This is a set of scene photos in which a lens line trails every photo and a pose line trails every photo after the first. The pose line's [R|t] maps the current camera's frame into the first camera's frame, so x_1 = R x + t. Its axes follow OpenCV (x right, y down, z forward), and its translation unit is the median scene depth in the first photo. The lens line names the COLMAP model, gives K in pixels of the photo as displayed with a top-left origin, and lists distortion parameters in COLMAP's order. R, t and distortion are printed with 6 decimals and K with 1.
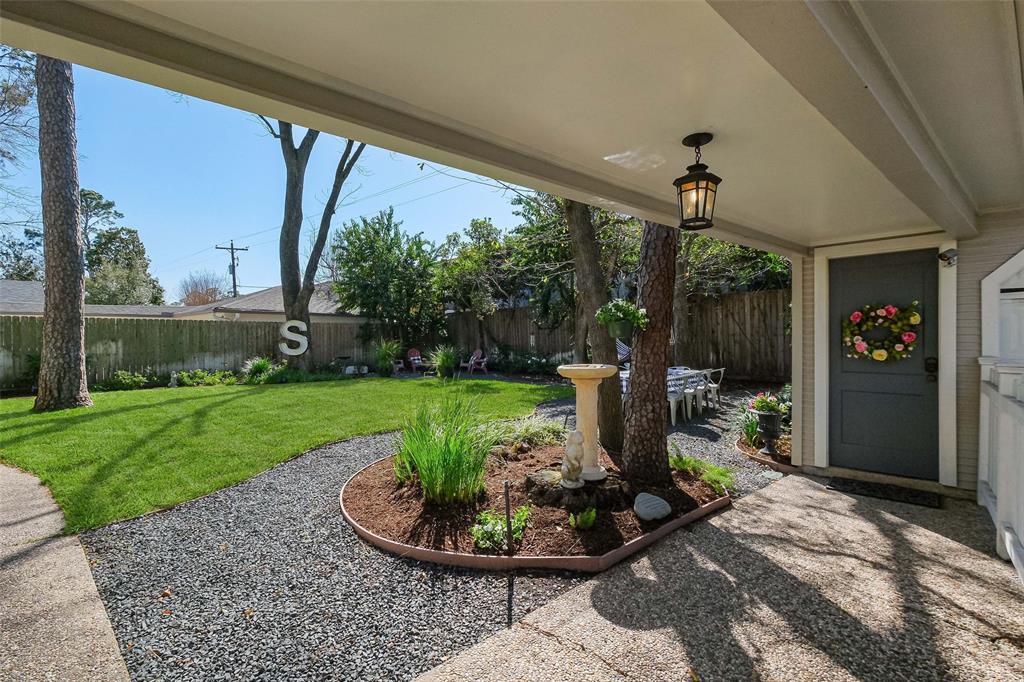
lens RADIAL K [[450.0, 0, 513.0], [0, 450.0, 341.4], [0, 0, 1]] dist [0.000982, -0.002064]
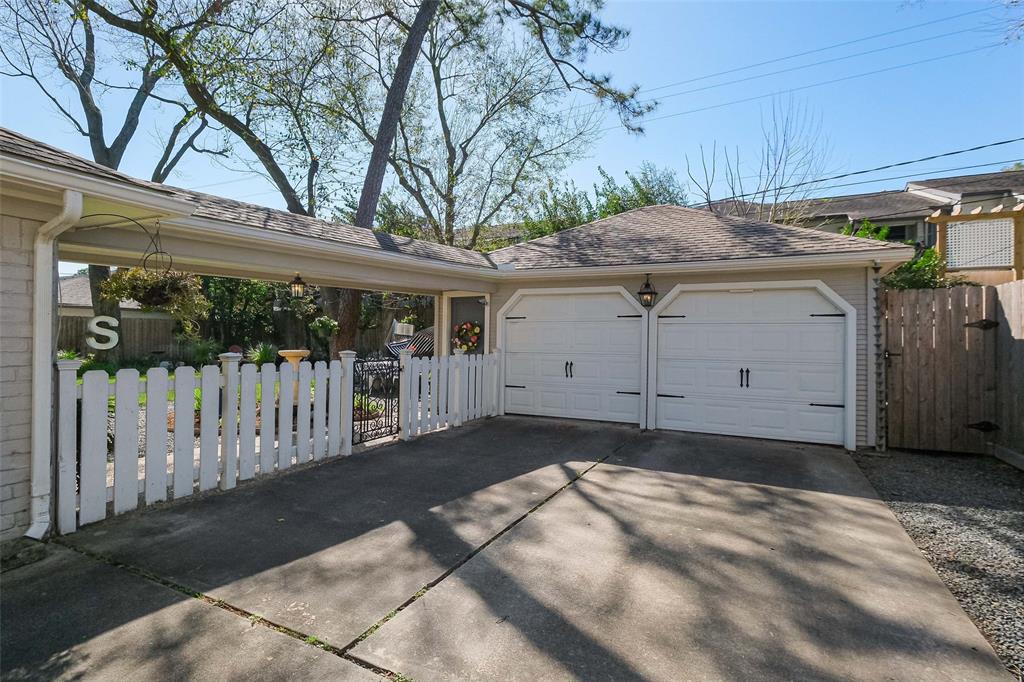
lens RADIAL K [[501.1, 0, 511.2], [0, 501.1, 336.9], [0, 0, 1]] dist [0.002887, 0.000667]
pose [[0.967843, 0.012913, 0.251224, 0.132381], [-0.011638, 0.999911, -0.006563, -0.001502], [-0.251286, 0.003428, 0.967907, -0.353849]]
